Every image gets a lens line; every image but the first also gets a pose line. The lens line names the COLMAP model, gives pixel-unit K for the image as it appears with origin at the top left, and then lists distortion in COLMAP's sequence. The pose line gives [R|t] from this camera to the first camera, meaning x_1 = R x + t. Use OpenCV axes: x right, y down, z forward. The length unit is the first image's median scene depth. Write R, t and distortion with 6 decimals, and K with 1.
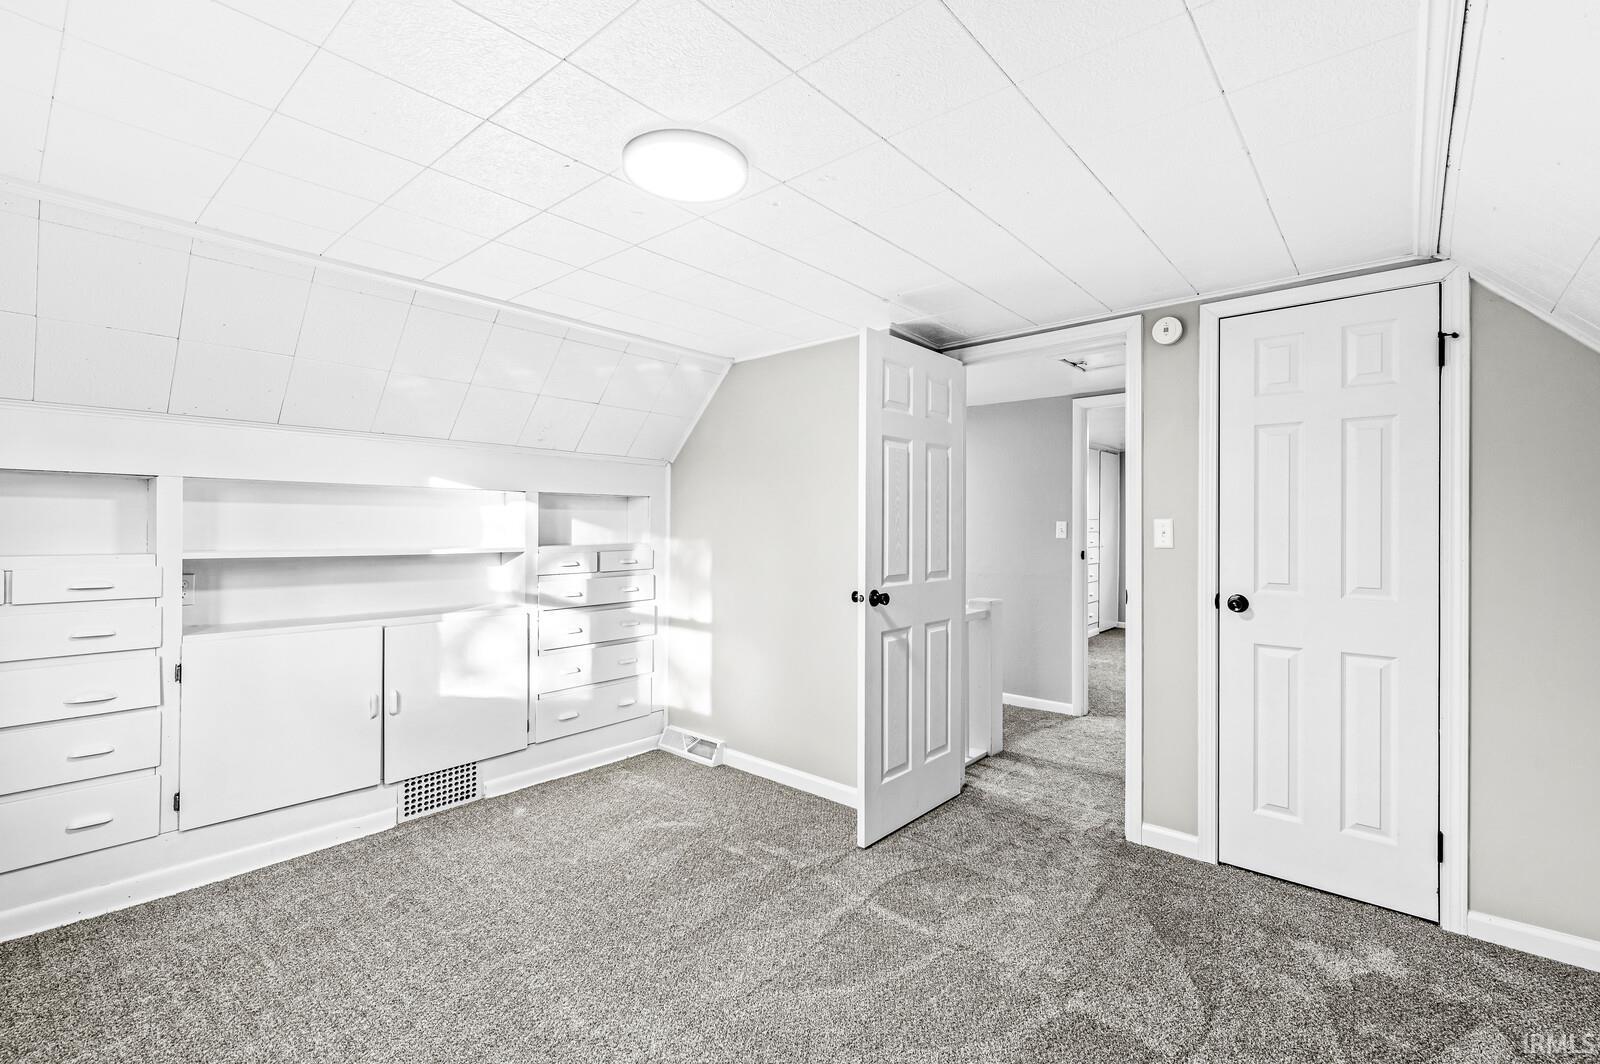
lens RADIAL K [[700.3, 0, 798.6], [0, 700.3, 528.7], [0, 0, 1]] dist [0.002062, -0.000536]
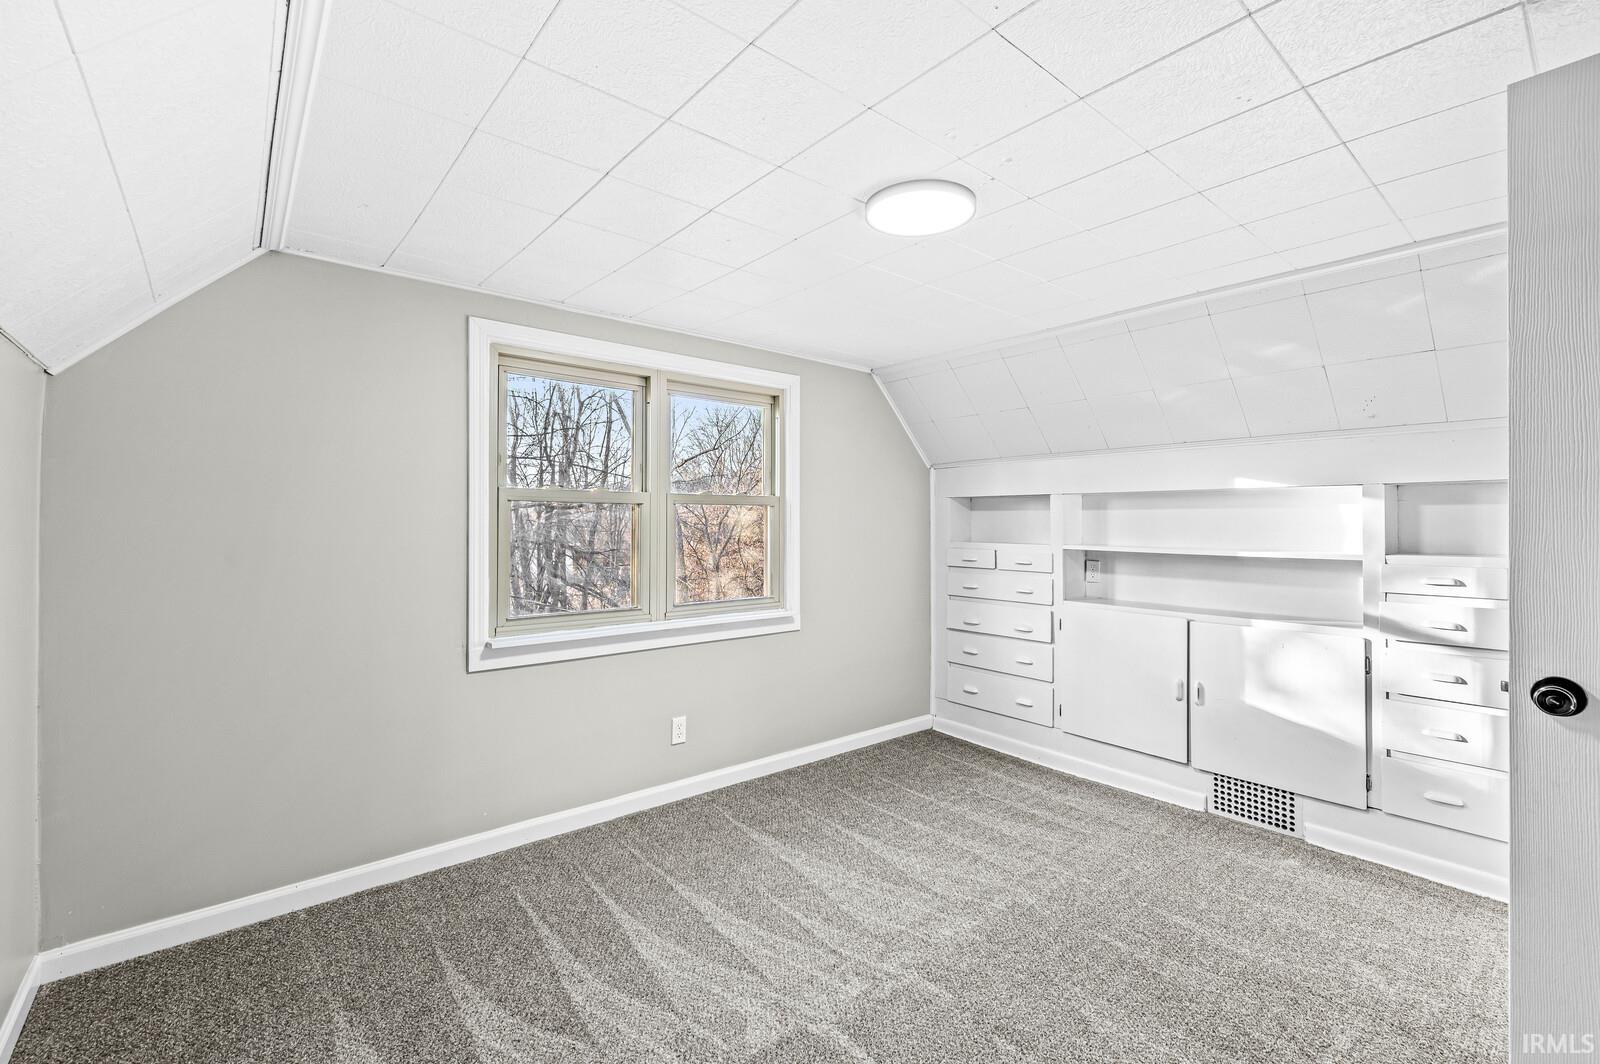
lens RADIAL K [[700.3, 0, 803.7], [0, 700.3, 527.3], [0, 0, 1]] dist [0.002062, -0.000536]
pose [[-0.163280, 0.000574, -0.986580, 0.554921], [-0.008747, 0.999960, 0.002029, -0.001038], [0.986541, 0.008961, -0.163268, 0.565427]]
